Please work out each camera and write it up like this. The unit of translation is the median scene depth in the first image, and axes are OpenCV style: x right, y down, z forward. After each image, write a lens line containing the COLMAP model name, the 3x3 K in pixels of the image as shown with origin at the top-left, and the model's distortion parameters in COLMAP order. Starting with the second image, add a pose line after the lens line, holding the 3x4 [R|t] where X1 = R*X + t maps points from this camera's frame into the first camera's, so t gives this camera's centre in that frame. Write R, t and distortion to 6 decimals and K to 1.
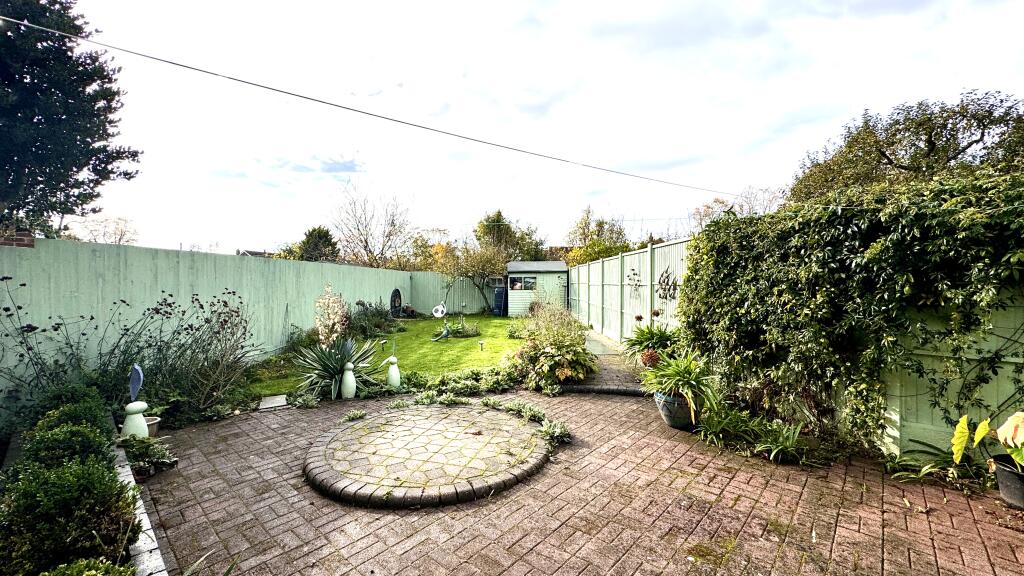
lens RADIAL K [[410.9, 0, 511.6], [0, 410.9, 284.9], [0, 0, 1]] dist [-0.002465, 0.000680]
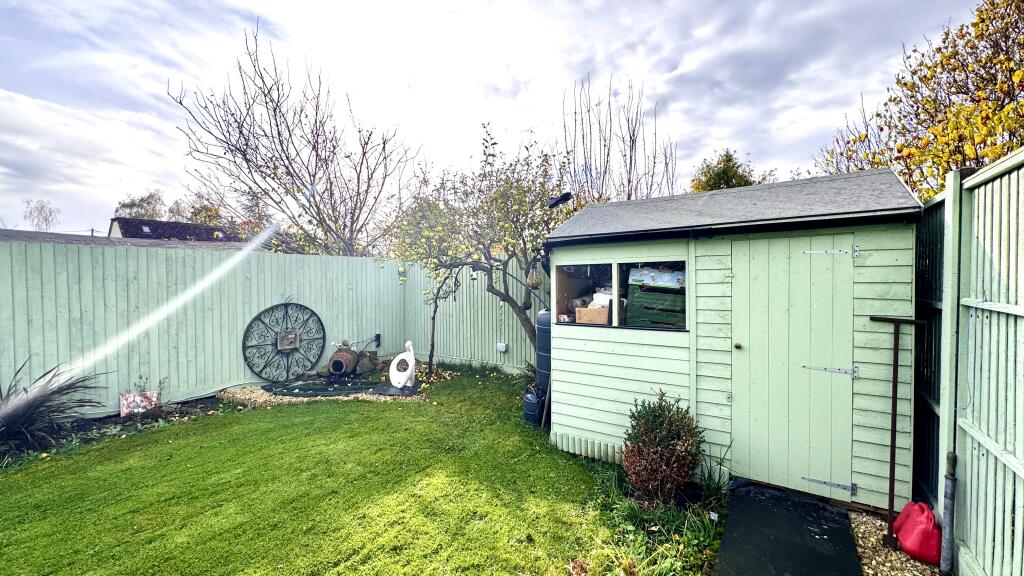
lens RADIAL K [[410.9, 0, 513.5], [0, 410.9, 286.7], [0, 0, 1]] dist [-0.002465, 0.000680]
pose [[0.827447, 0.010400, -0.561447, 0.098262], [-0.001473, 0.999865, 0.016350, -0.010768], [0.561541, -0.012702, 0.827351, 0.803762]]
